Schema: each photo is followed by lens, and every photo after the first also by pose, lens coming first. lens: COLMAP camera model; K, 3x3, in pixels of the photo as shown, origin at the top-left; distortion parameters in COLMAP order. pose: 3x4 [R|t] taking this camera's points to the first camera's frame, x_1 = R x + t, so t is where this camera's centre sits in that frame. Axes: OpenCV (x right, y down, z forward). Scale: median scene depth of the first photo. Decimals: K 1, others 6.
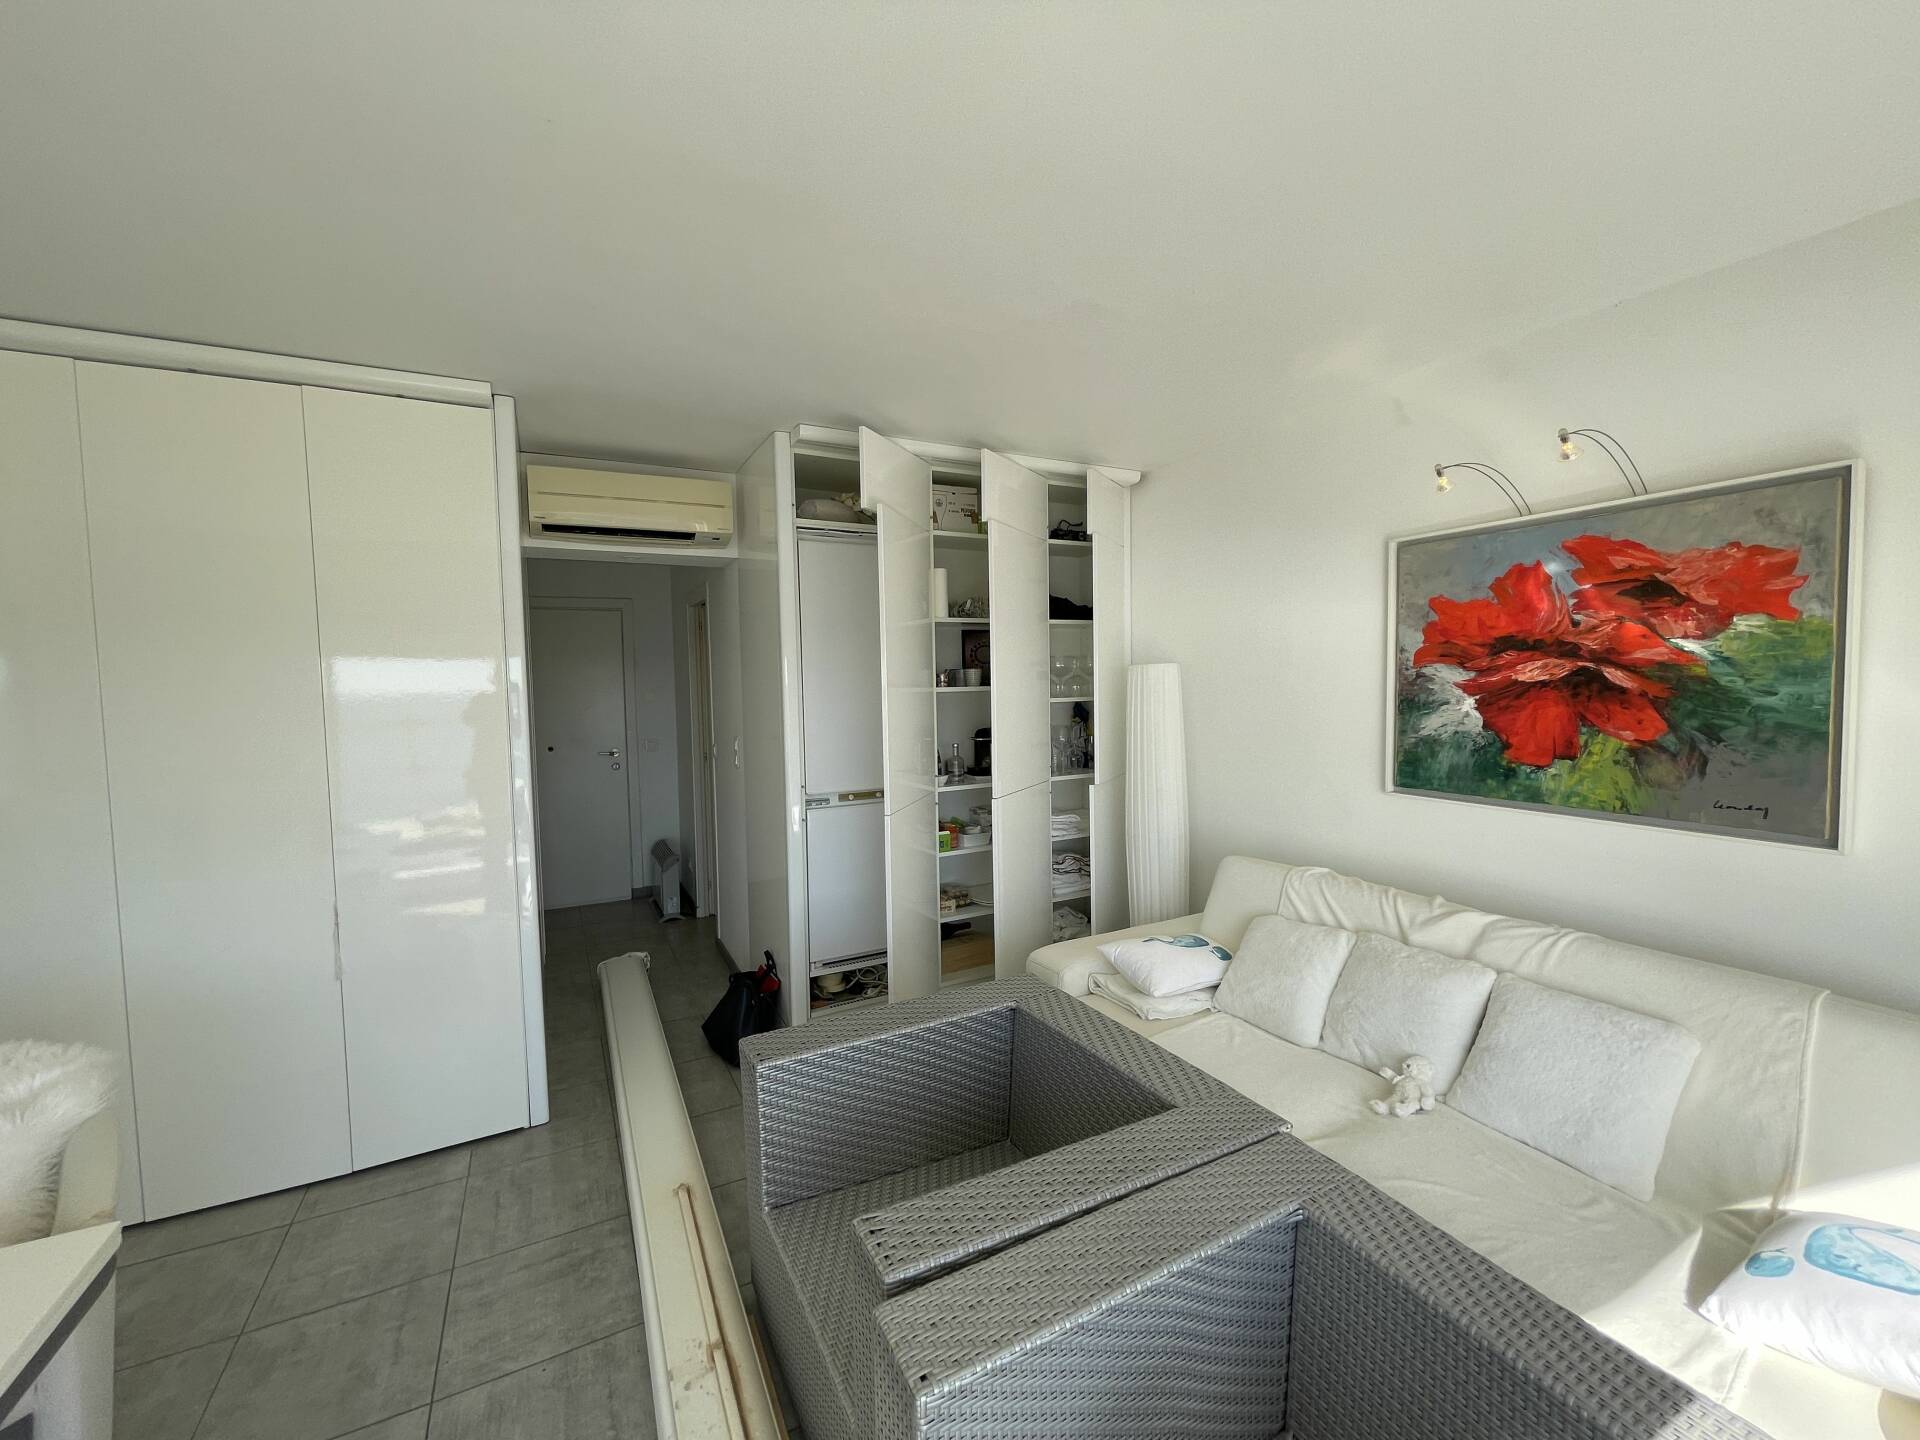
lens RADIAL K [[769.6, 0, 957.0], [0, 769.6, 723.1], [0, 0, 1]] dist [0.000123, -0.000150]
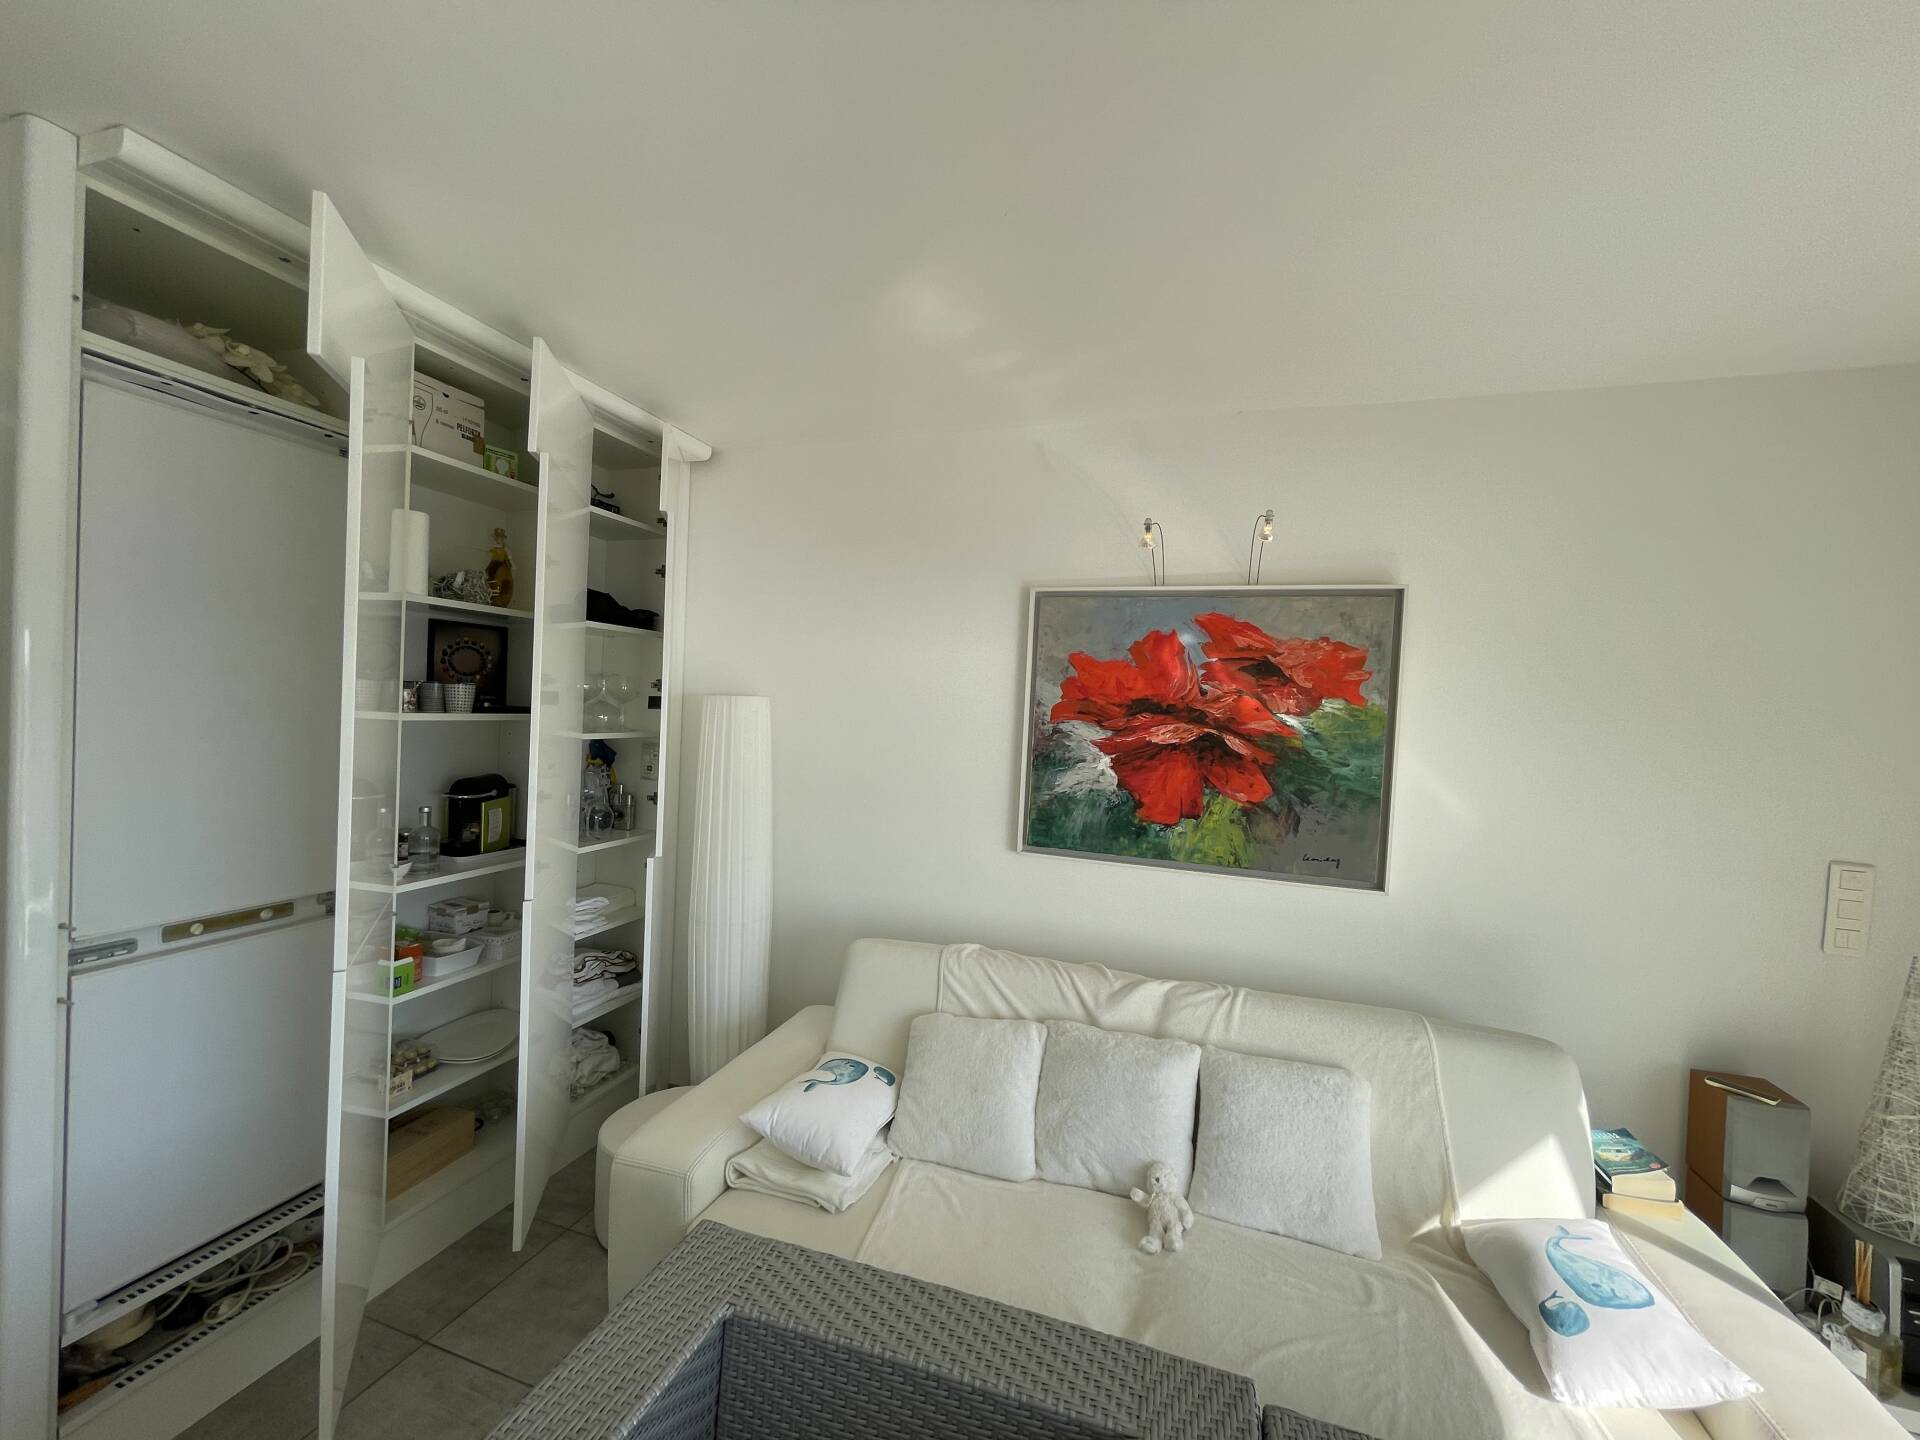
lens RADIAL K [[769.6, 0, 942.5], [0, 769.6, 724.8], [0, 0, 1]] dist [0.000123, -0.000150]
pose [[0.726955, 0.034056, 0.685840, -0.180342], [-0.019104, 0.999386, -0.029375, -0.040706], [-0.686419, 0.008252, 0.727160, 0.416295]]
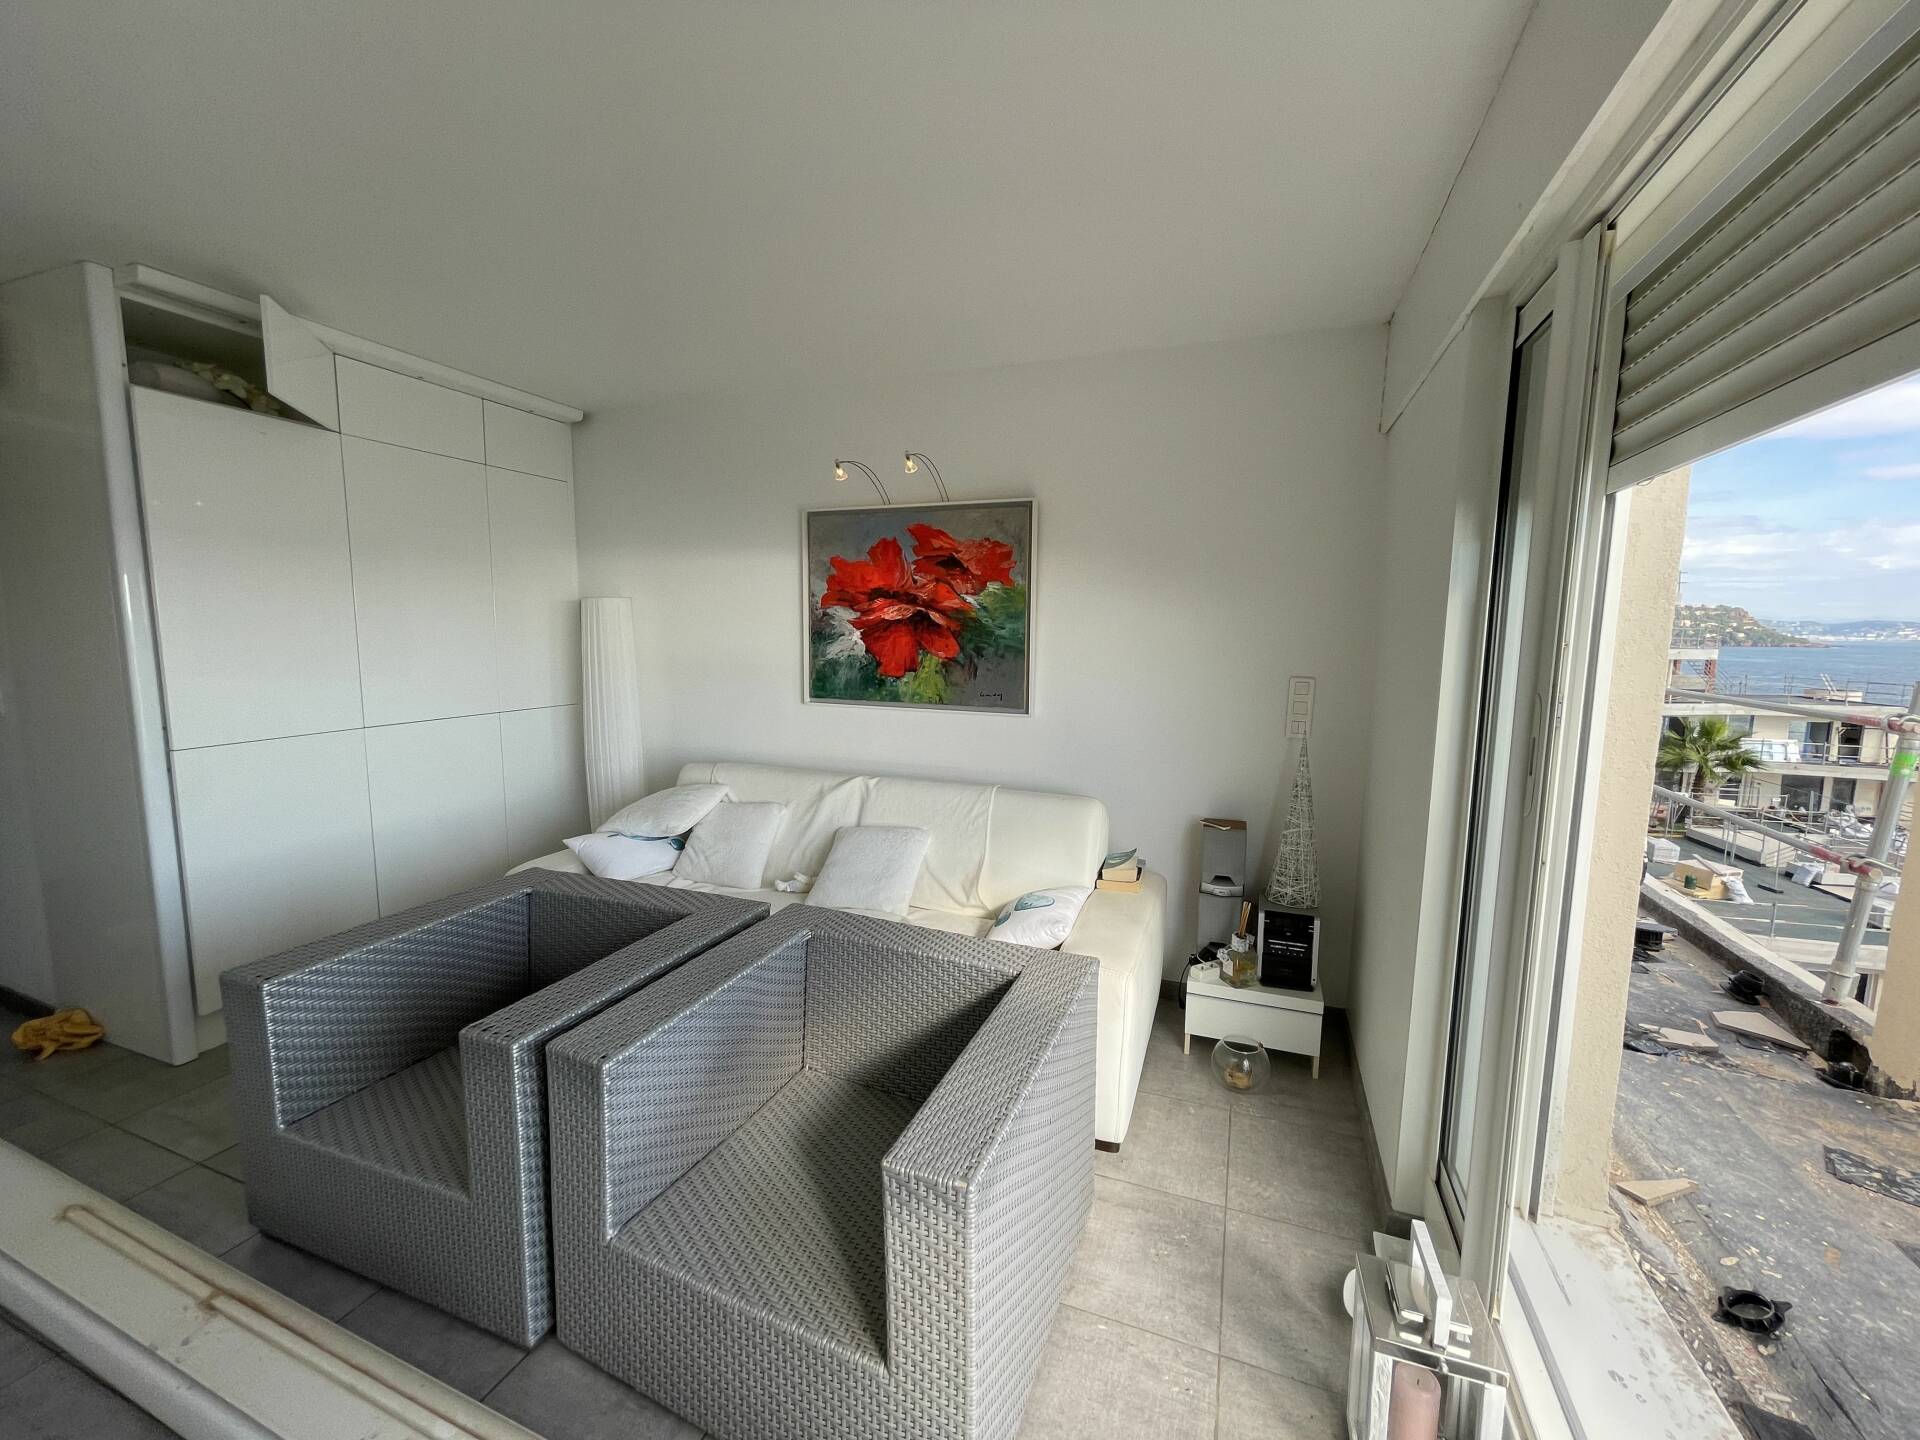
lens RADIAL K [[769.6, 0, 946.3], [0, 769.6, 724.0], [0, 0, 1]] dist [0.000123, -0.000150]
pose [[0.752809, -0.056015, 0.655851, -0.146756], [0.013379, 0.997469, 0.069835, 0.041294], [-0.658103, -0.043797, 0.751653, -0.177868]]
